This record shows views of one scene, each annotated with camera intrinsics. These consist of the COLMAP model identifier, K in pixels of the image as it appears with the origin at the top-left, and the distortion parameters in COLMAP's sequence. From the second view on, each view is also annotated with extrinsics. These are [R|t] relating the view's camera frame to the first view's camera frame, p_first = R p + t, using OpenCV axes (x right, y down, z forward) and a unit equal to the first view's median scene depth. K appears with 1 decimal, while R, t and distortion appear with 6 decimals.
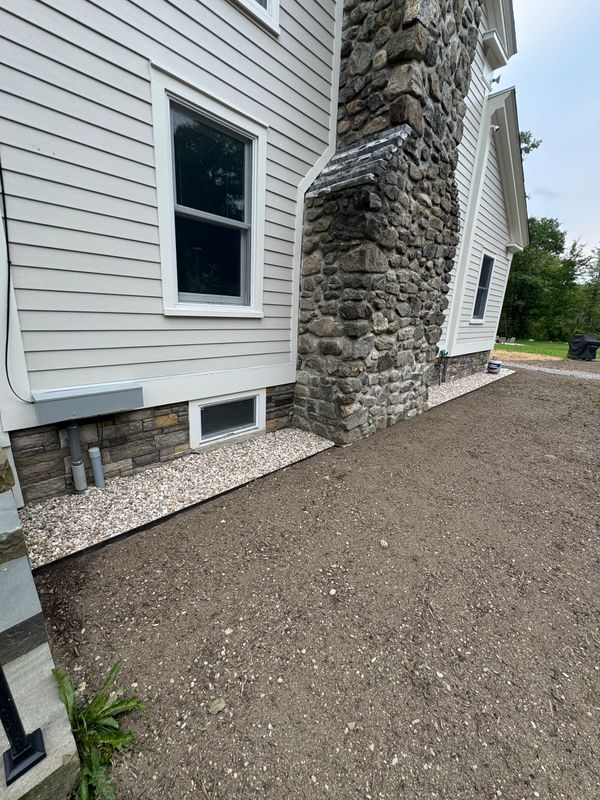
lens RADIAL K [[320.8, 0, 299.7], [0, 320.8, 399.1], [0, 0, 1]] dist [-0.000087, -0.000275]
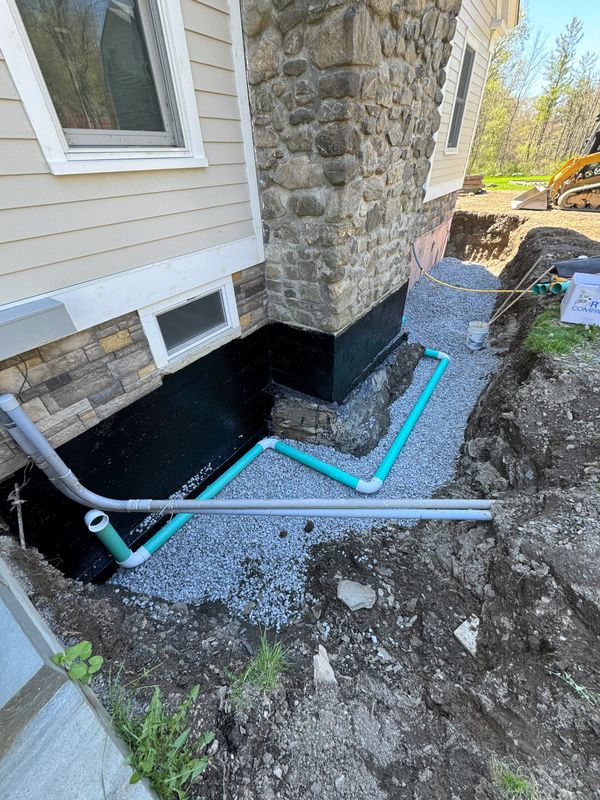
lens RADIAL K [[320.8, 0, 301.5], [0, 320.8, 400.8], [0, 0, 1]] dist [-0.000087, -0.000275]
pose [[0.980798, -0.174813, 0.086459, -0.060513], [0.130712, 0.918248, 0.373810, -0.022698], [-0.144738, -0.355331, 0.923467, 0.149521]]
